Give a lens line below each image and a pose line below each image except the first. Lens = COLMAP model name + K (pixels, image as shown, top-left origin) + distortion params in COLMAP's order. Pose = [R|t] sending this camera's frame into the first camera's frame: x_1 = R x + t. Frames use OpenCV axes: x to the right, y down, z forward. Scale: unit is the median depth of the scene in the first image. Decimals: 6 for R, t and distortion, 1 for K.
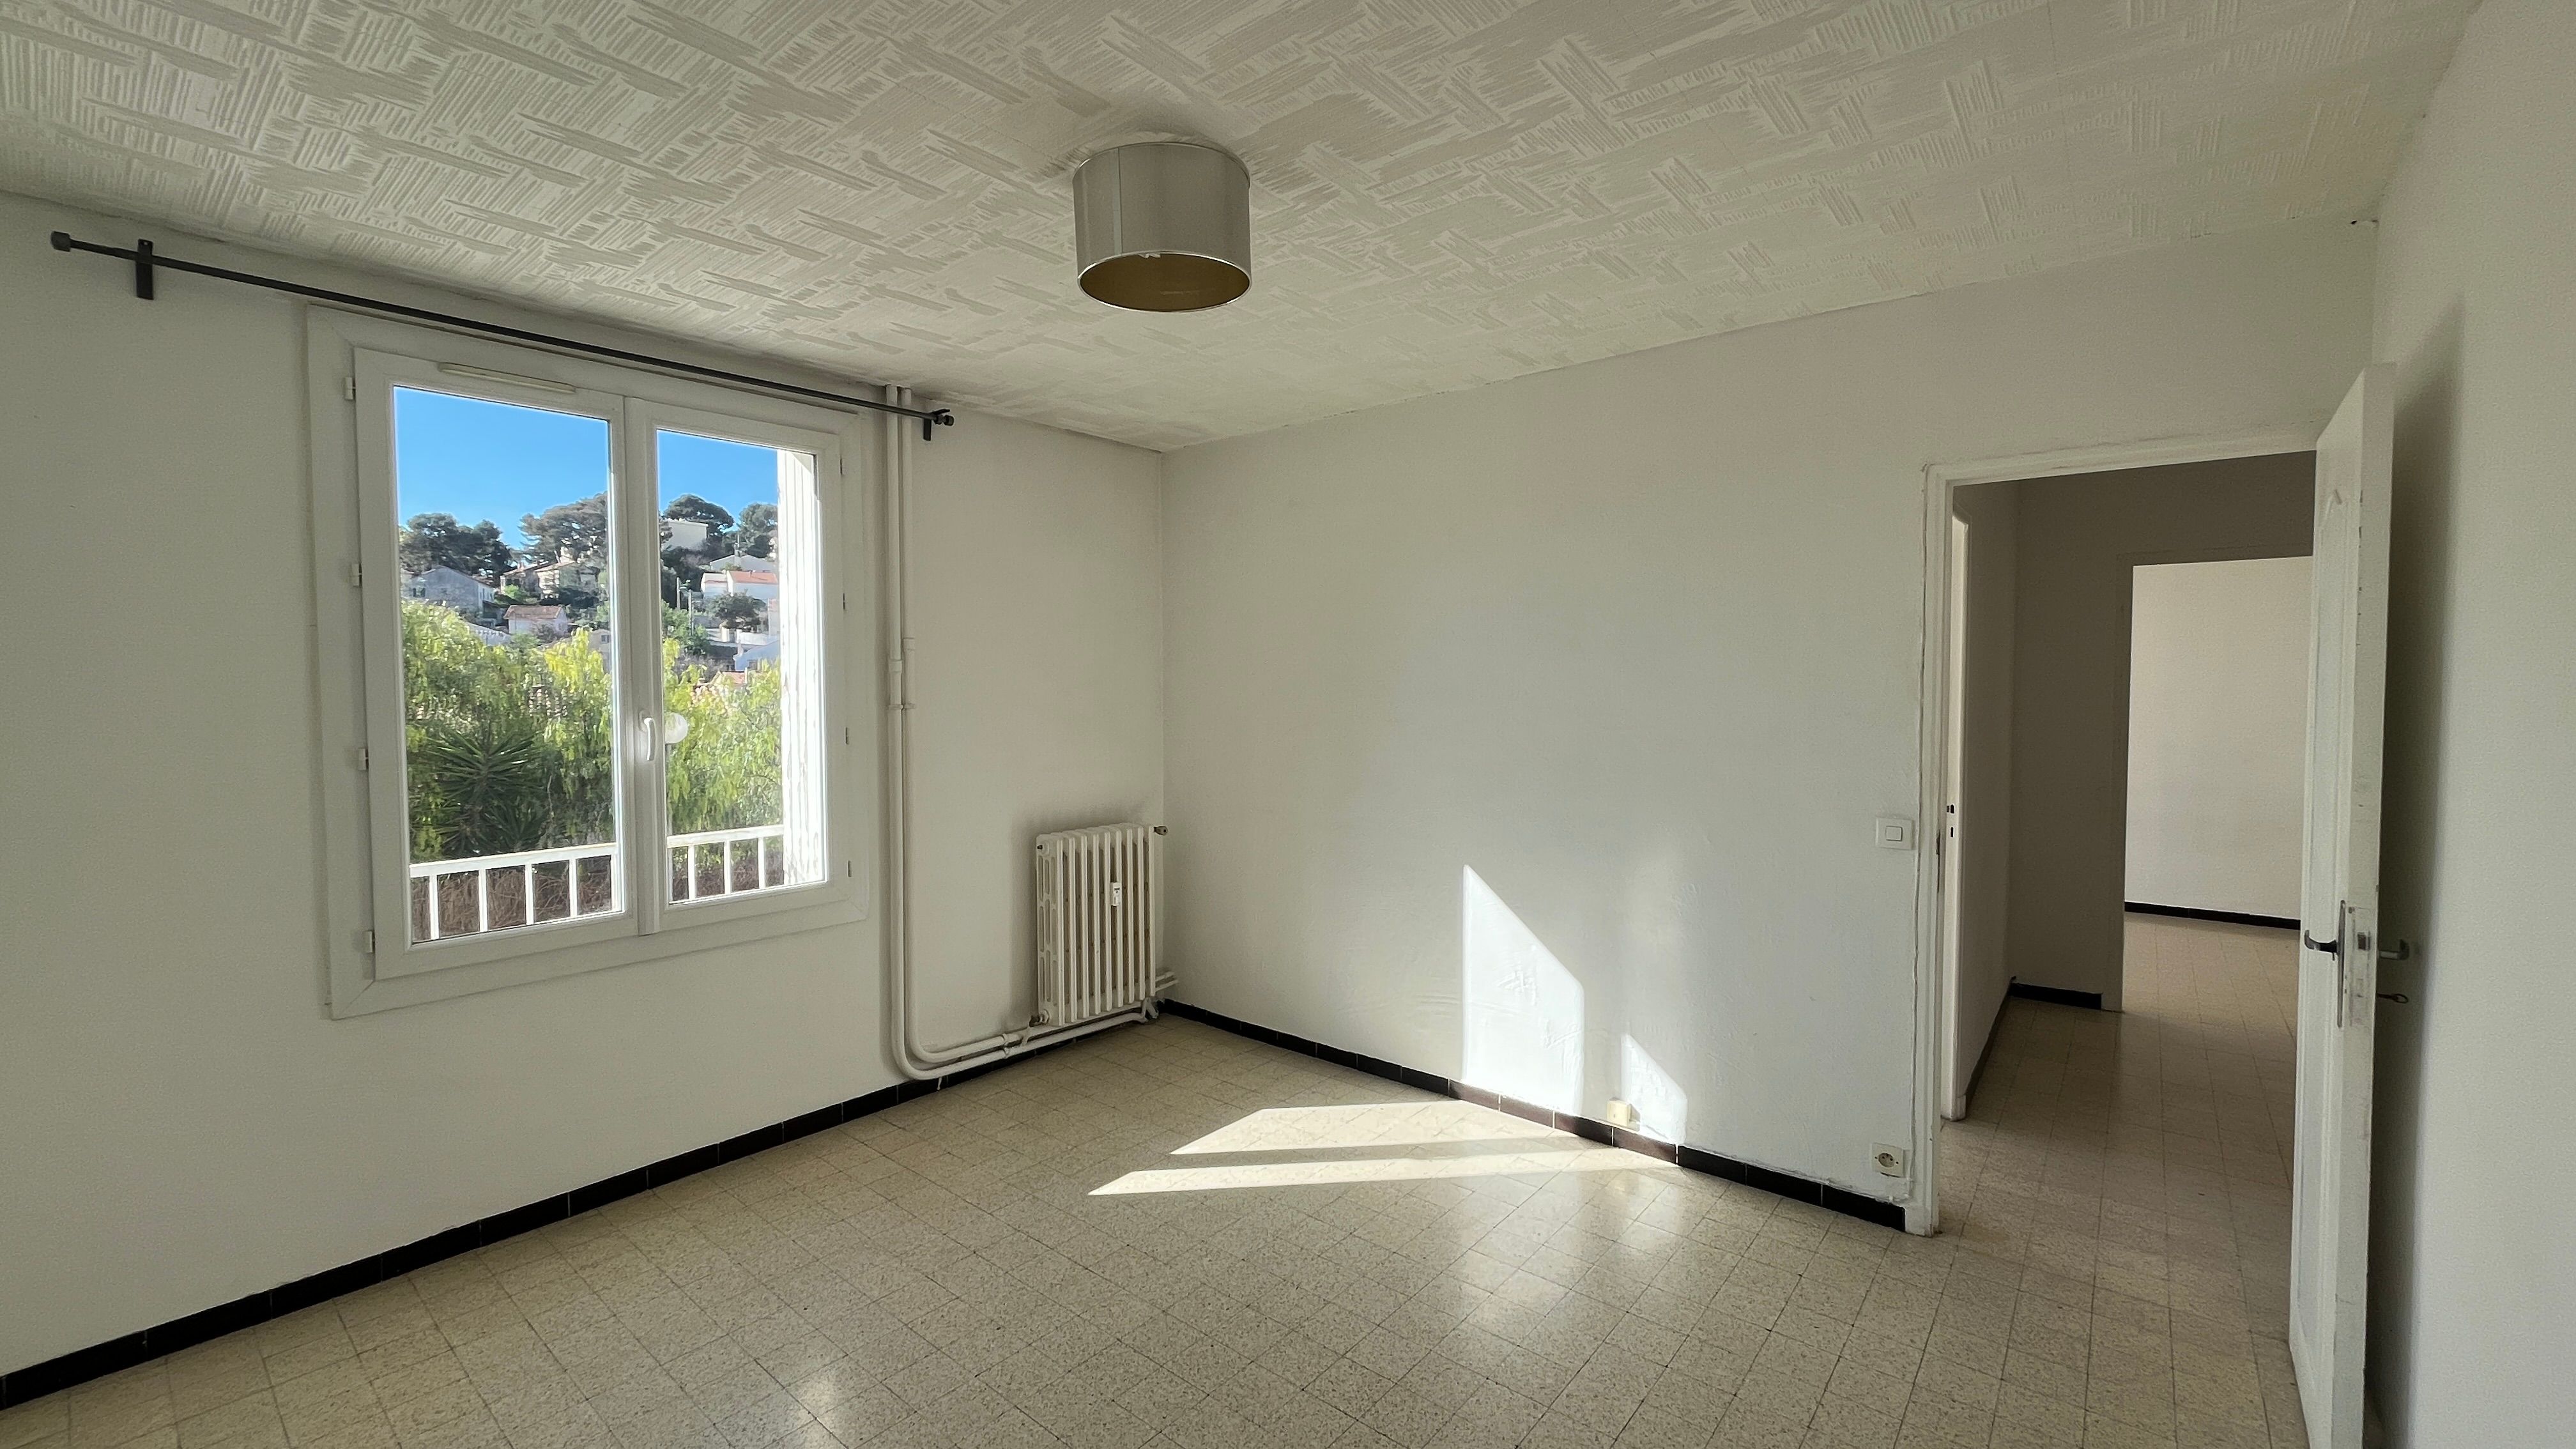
lens RADIAL K [[1039.3, 0, 1271.7], [0, 1039.3, 717.2], [0, 0, 1]] dist [0.001878, 0.000187]
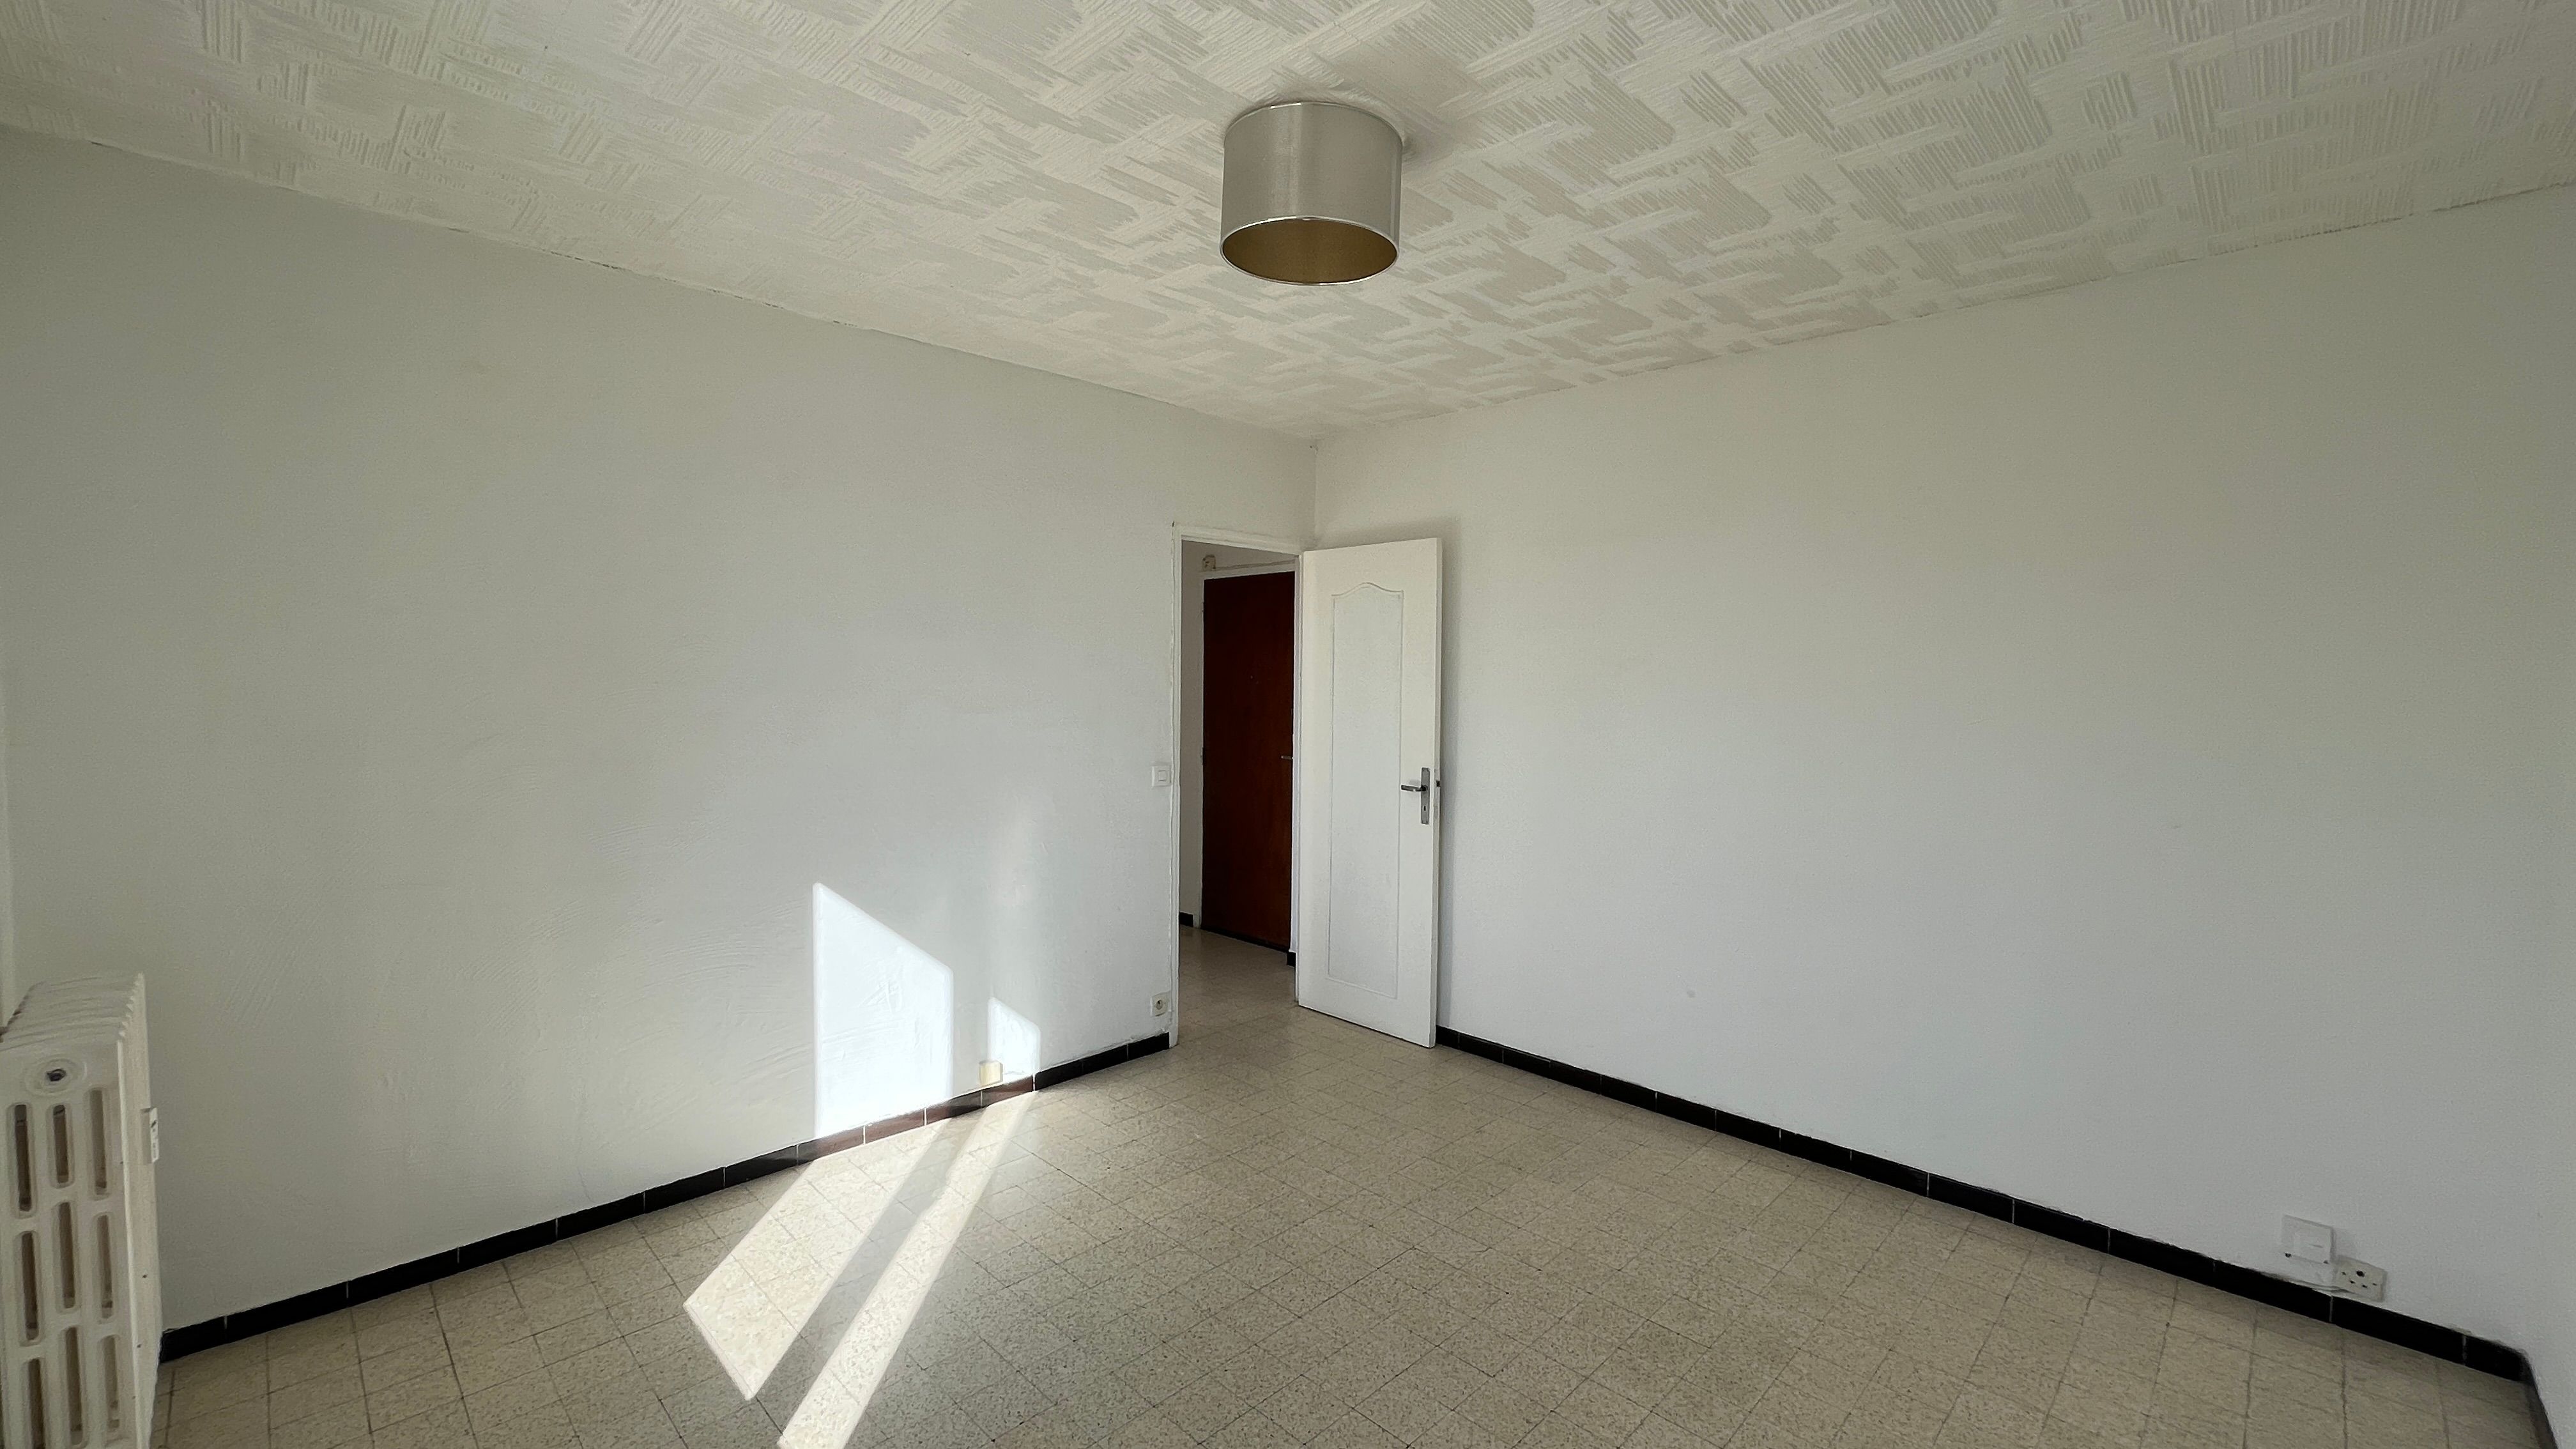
lens RADIAL K [[1035.8, 0, 1288.0], [0, 1035.8, 724.5], [0, 0, 1]] dist [-0.001084, -0.000091]
pose [[0.084204, -0.052826, 0.995047, -0.681558], [0.021156, 0.998463, 0.051217, -0.024693], [-0.996224, 0.016738, 0.085192, 0.600905]]
